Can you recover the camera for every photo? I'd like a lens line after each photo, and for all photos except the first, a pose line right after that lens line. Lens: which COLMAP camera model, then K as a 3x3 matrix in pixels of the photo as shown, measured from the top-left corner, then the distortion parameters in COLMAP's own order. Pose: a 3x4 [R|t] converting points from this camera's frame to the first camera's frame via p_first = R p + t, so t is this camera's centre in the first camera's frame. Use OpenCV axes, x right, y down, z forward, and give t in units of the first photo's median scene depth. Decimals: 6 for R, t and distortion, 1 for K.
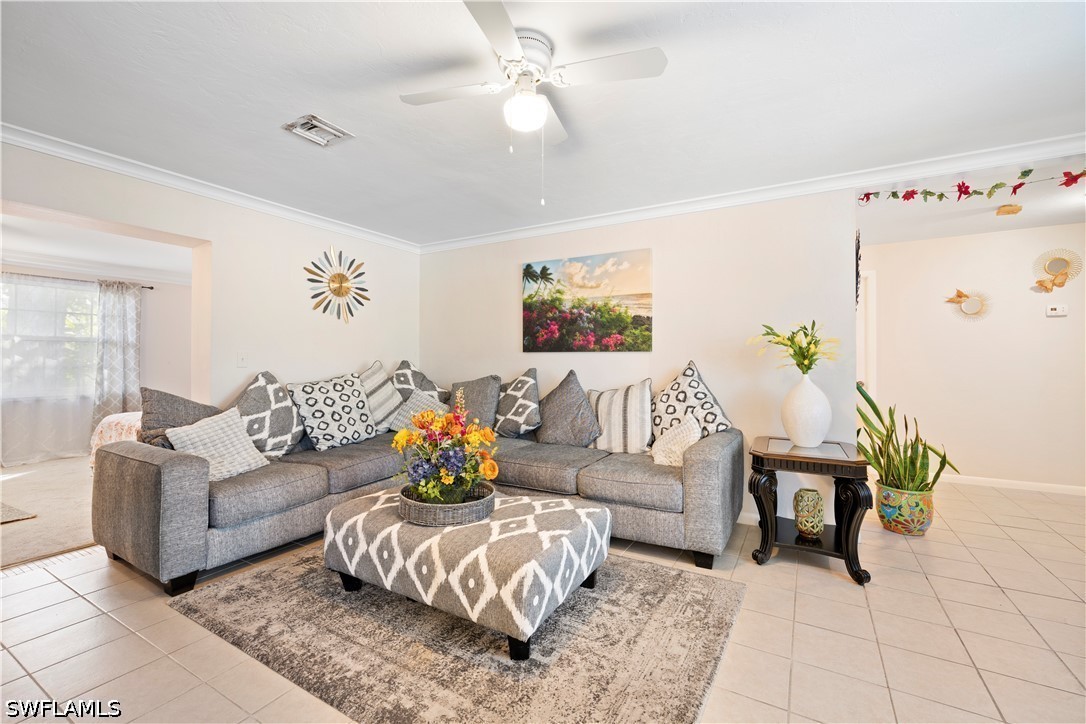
lens RADIAL K [[459.0, 0, 540.9], [0, 459.0, 356.7], [0, 0, 1]] dist [-0.000067, -0.000019]
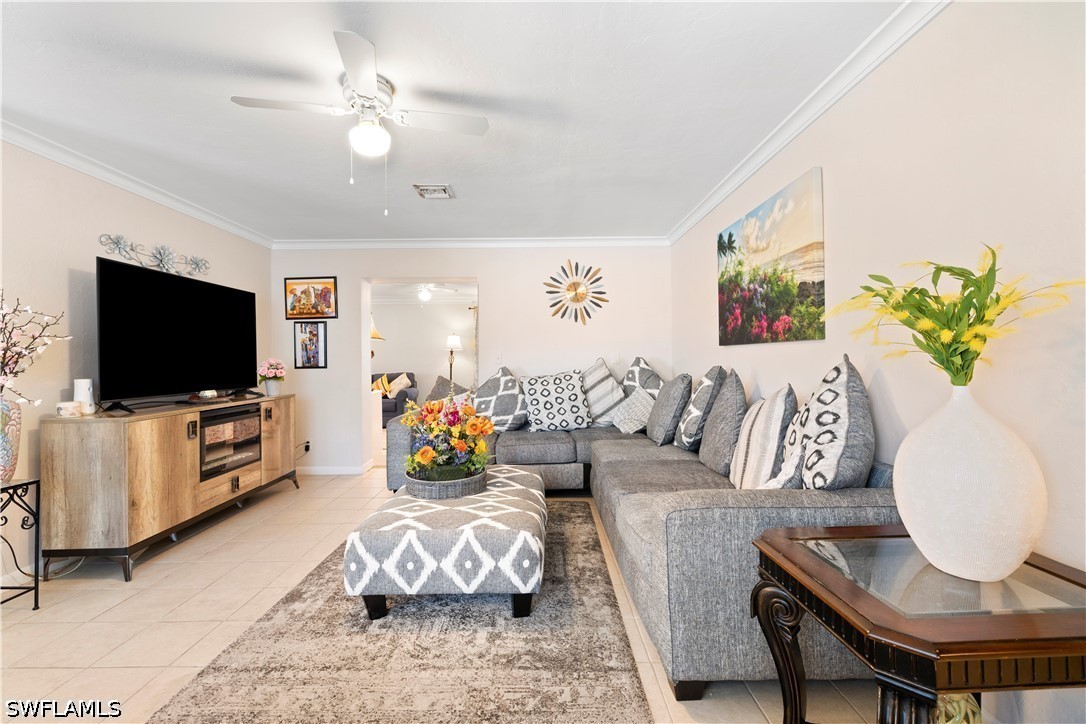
lens RADIAL K [[459.0, 0, 540.9], [0, 459.0, 356.7], [0, 0, 1]] dist [-0.000067, -0.000019]
pose [[0.507543, -0.009972, -0.861568, 0.560219], [0.015289, 0.999880, -0.002566, 0.006971], [0.861491, -0.011869, 0.507635, 0.378798]]
